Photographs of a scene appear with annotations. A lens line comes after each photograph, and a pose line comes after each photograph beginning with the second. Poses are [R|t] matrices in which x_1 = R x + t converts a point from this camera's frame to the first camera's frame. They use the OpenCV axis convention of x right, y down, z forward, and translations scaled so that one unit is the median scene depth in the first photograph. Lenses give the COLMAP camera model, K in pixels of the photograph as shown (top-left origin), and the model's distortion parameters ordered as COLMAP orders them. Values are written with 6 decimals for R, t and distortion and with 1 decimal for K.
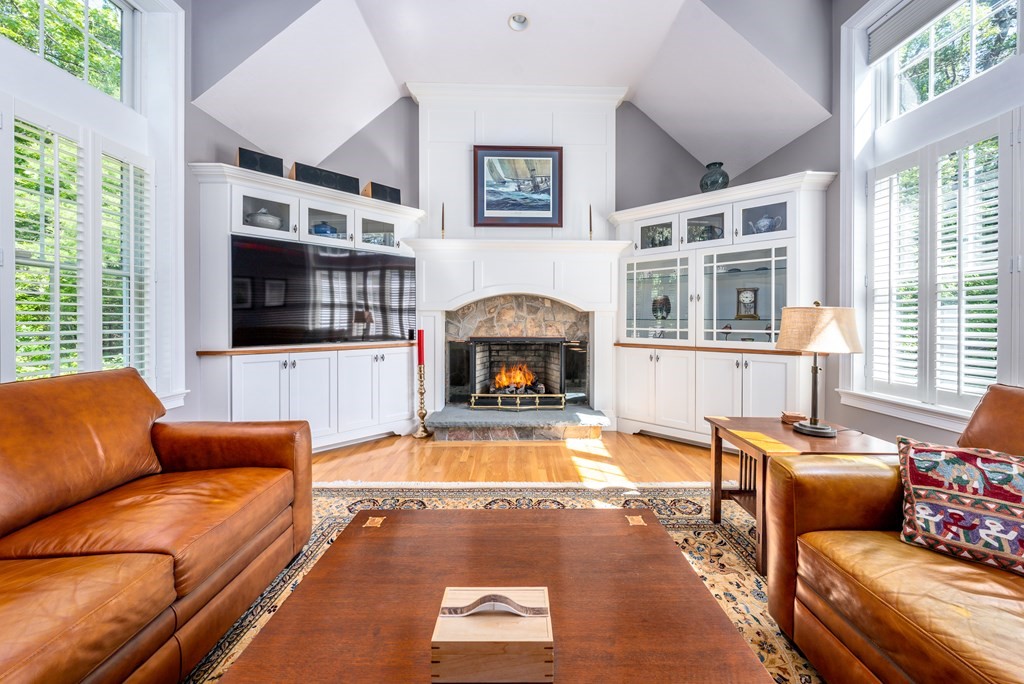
lens RADIAL K [[351.2, 0, 522.3], [0, 351.2, 321.5], [0, 0, 1]] dist [-0.000358, -0.000035]
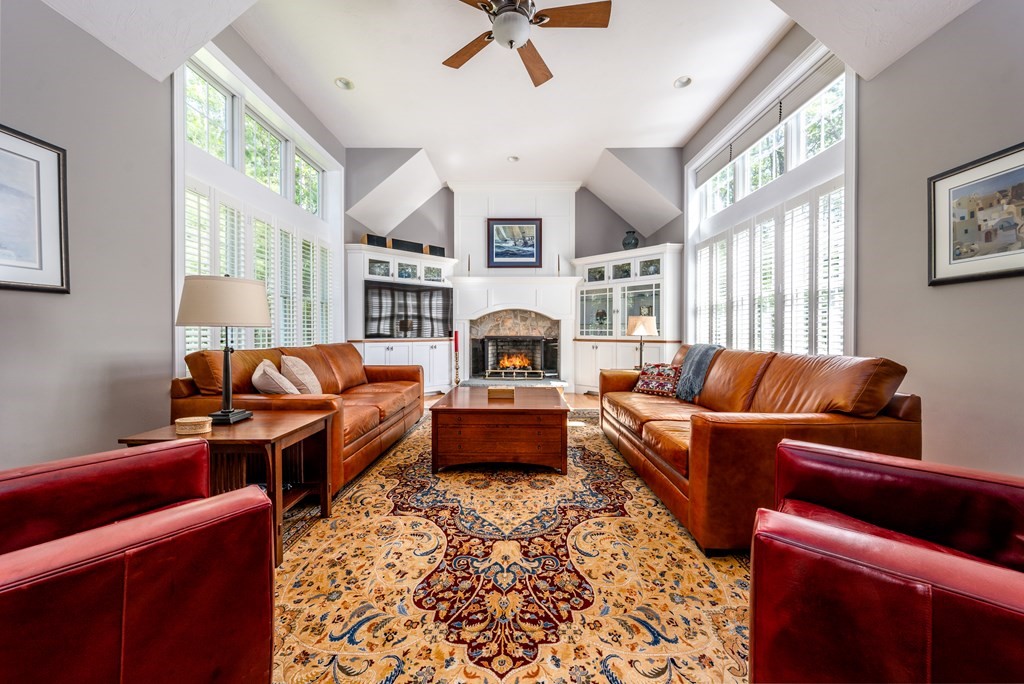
lens RADIAL K [[354.2, 0, 509.0], [0, 354.2, 333.0], [0, 0, 1]] dist [-0.000125, -0.000069]
pose [[0.998725, -0.001015, -0.050471, 0.046066], [0.001033, 0.999999, 0.000336, 0.032114], [0.050470, -0.000387, 0.998725, -0.652768]]
